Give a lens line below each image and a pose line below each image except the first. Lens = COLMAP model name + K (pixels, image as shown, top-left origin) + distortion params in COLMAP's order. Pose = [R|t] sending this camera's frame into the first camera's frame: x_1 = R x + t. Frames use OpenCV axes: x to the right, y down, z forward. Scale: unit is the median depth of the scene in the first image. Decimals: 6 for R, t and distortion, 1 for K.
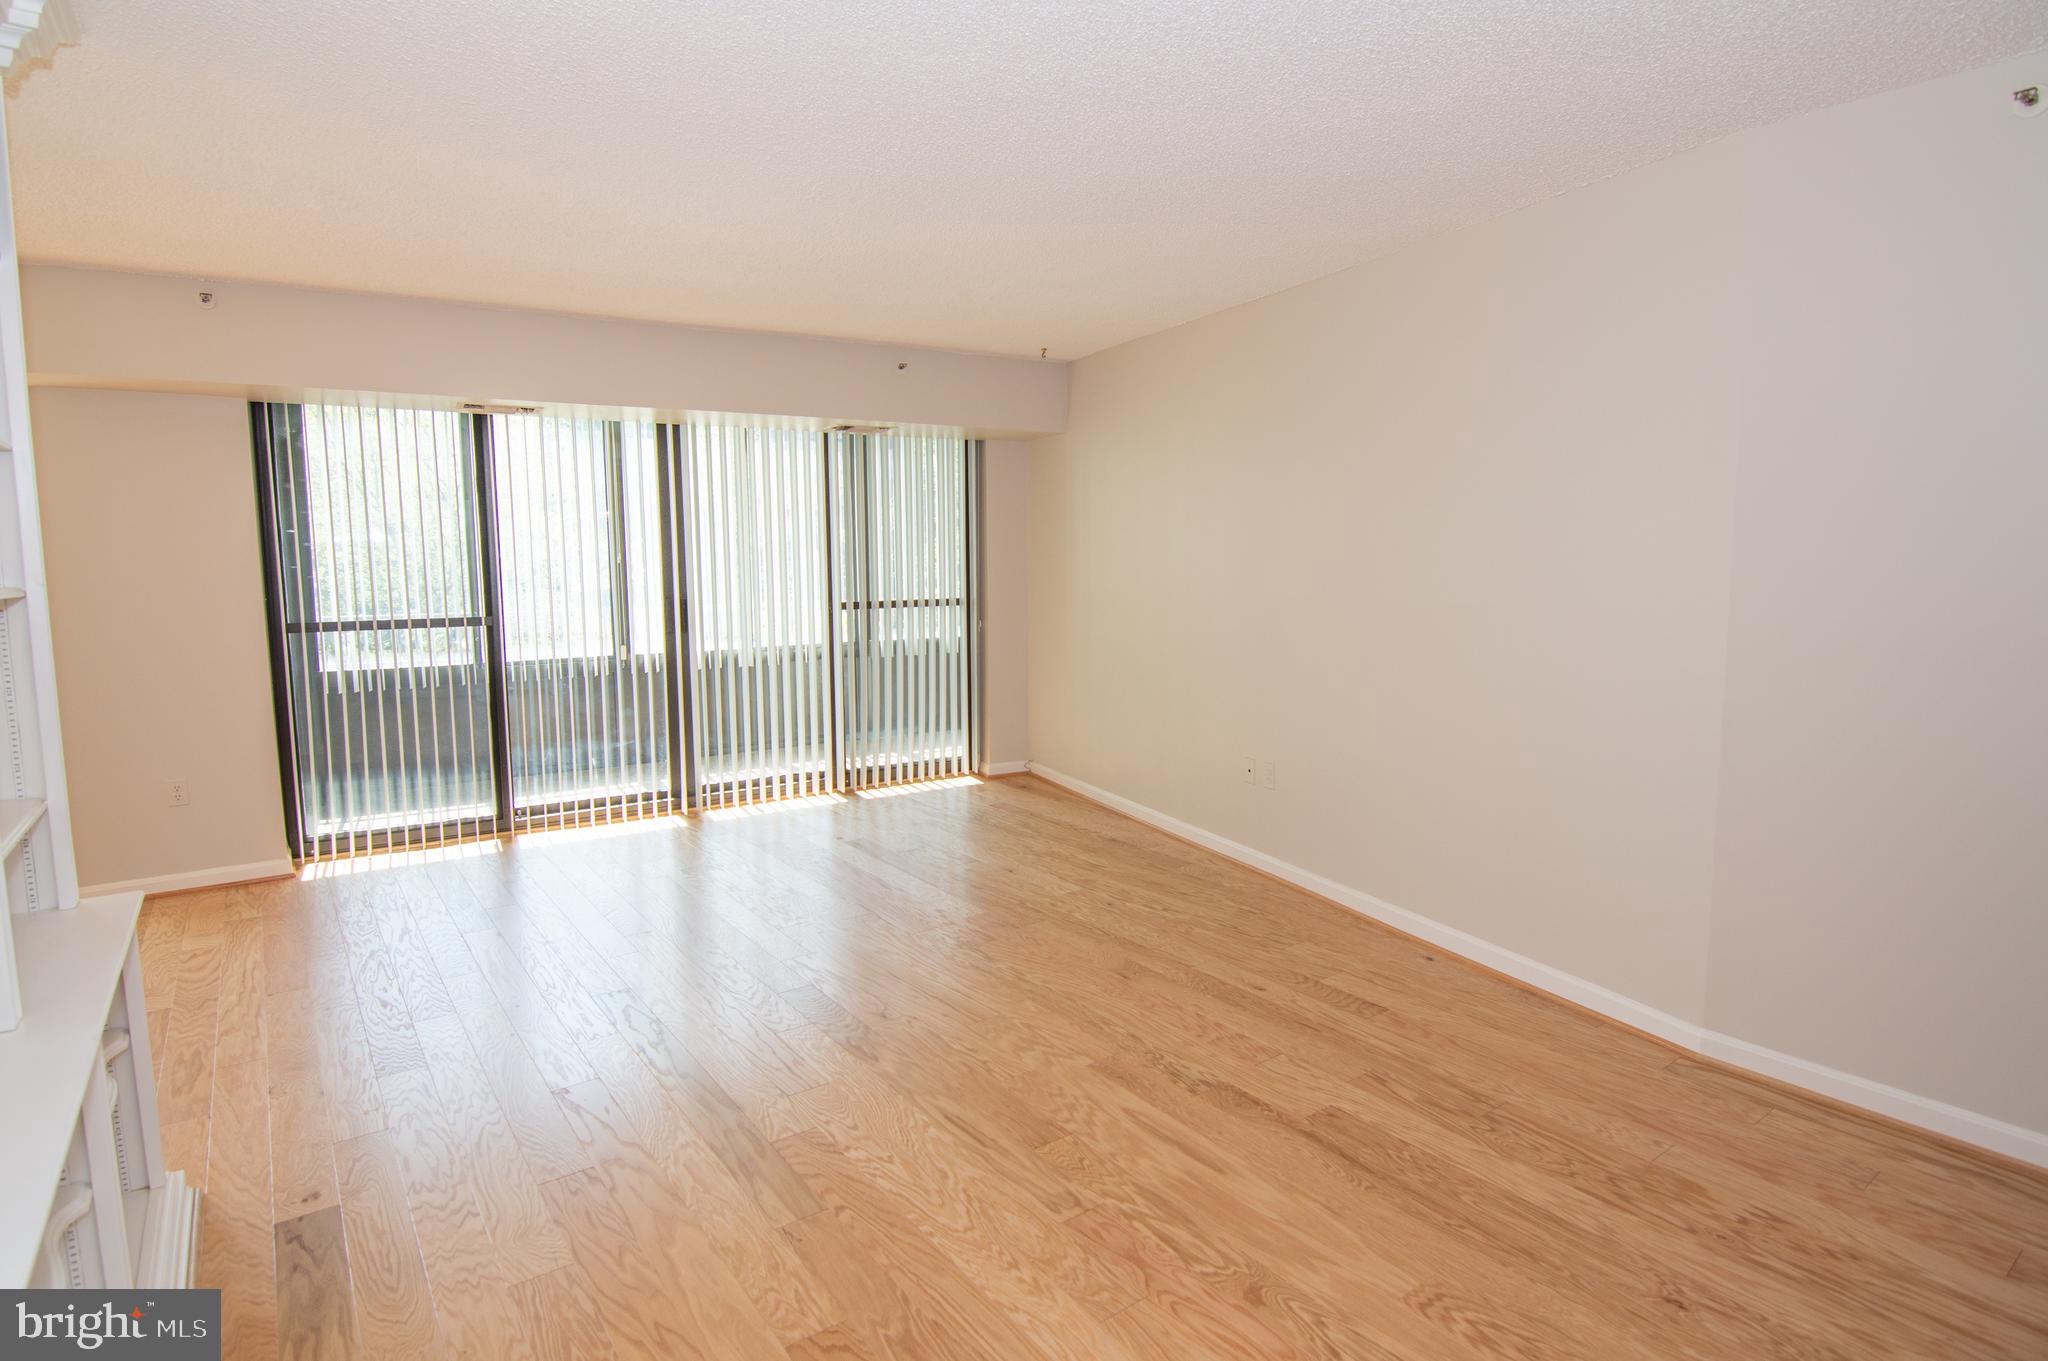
lens RADIAL K [[1050.2, 0, 1025.0], [0, 1050.2, 677.9], [0, 0, 1]] dist [-0.003325, -0.001882]
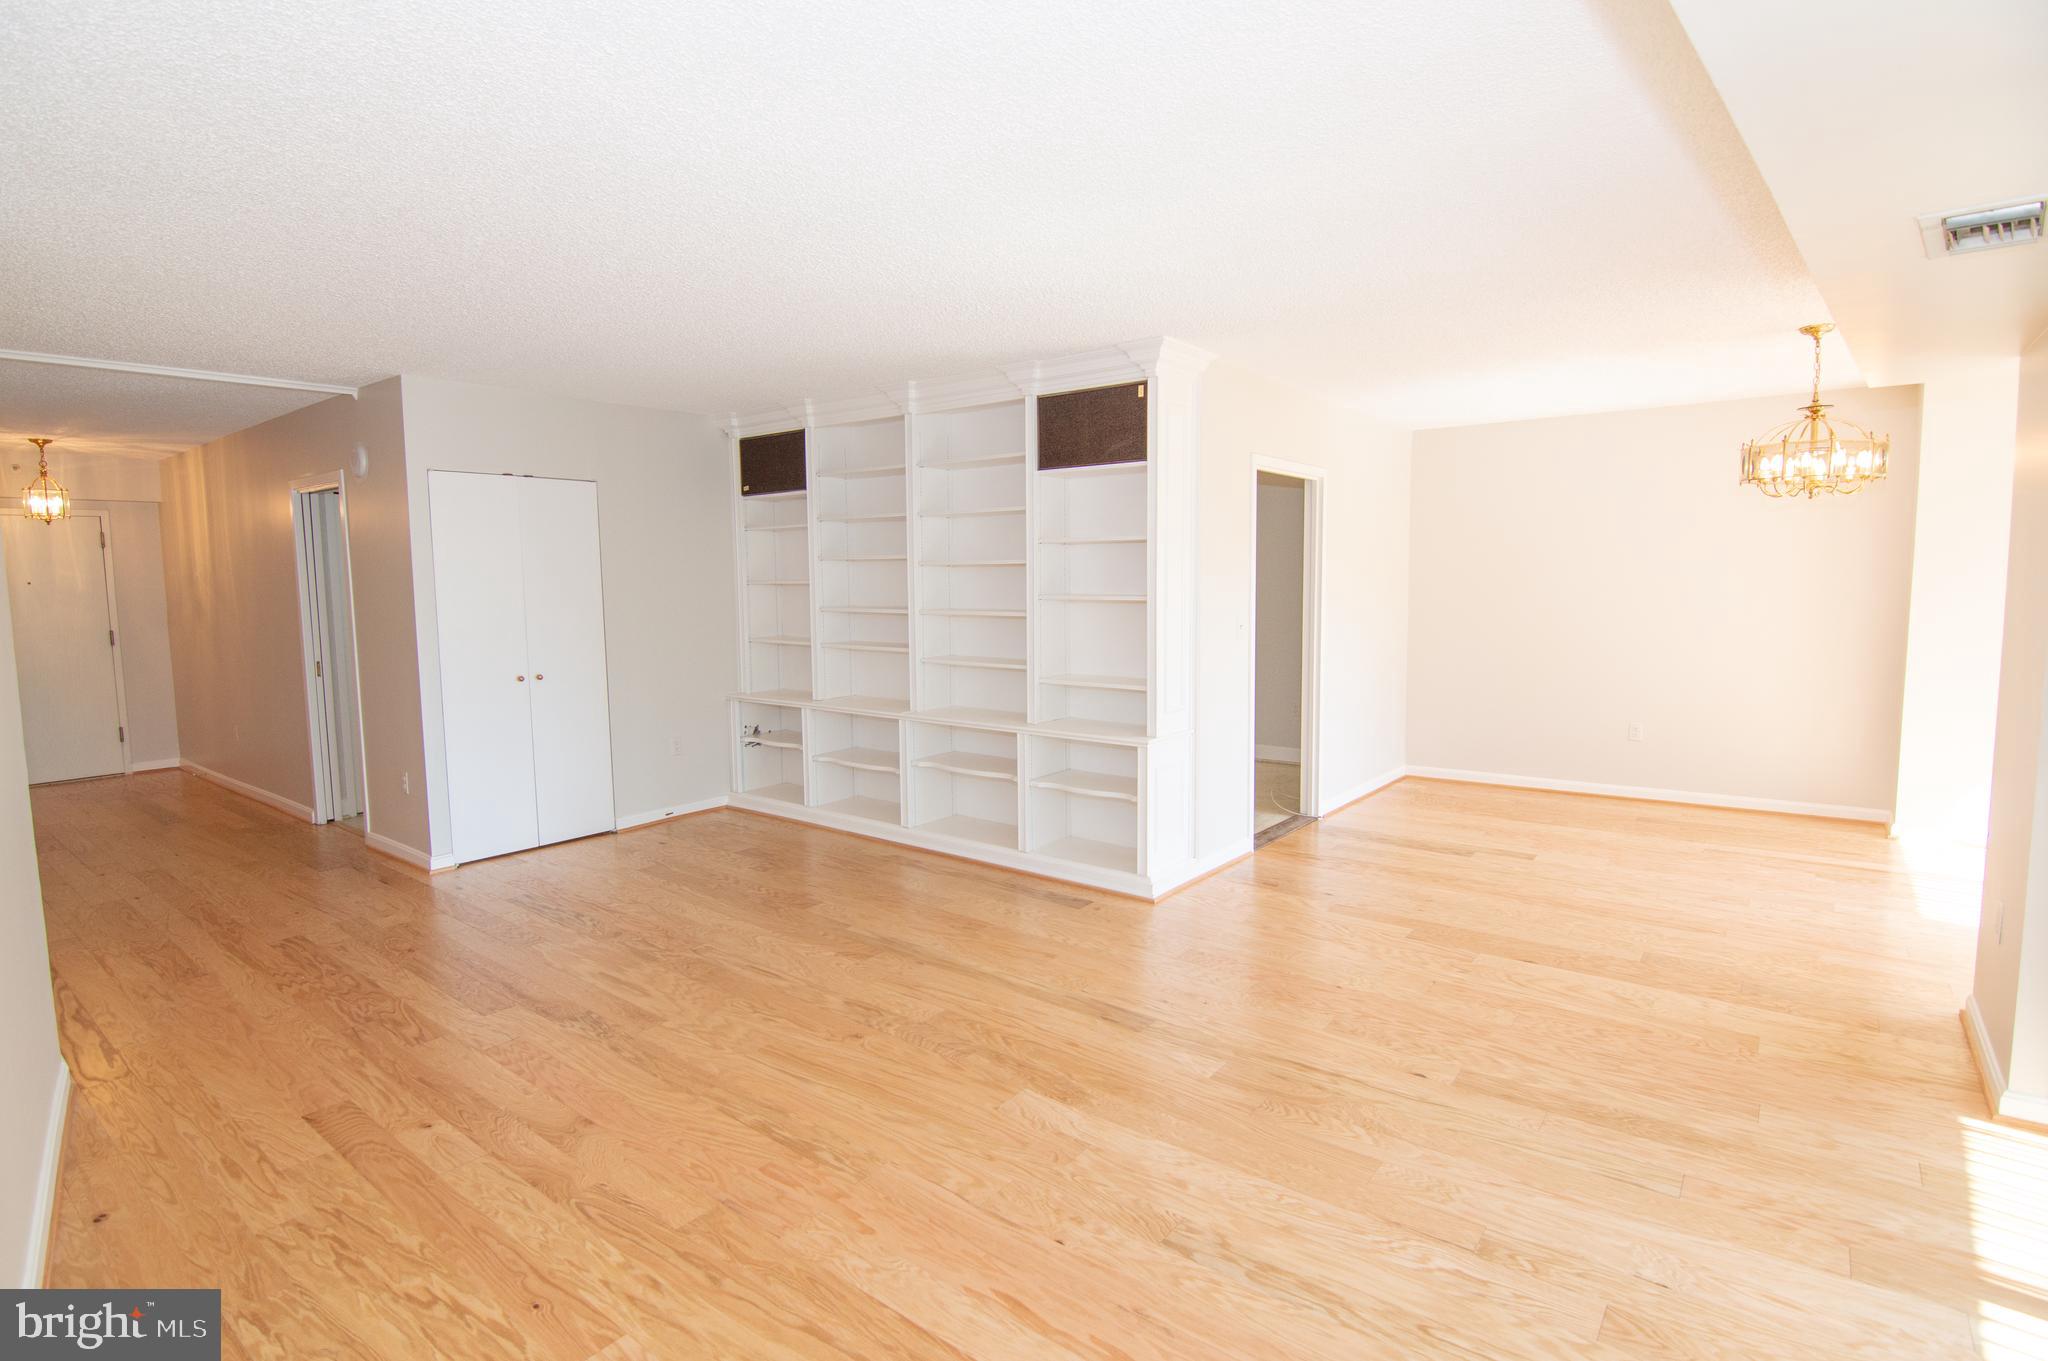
lens RADIAL K [[1050.2, 0, 1019.7], [0, 1050.2, 669.0], [0, 0, 1]] dist [-0.003325, -0.001882]
pose [[-0.966777, 0.047253, -0.251217, -0.048262], [-0.006238, 0.978112, 0.207987, -0.284767], [0.255546, 0.202644, -0.945321, 2.180465]]
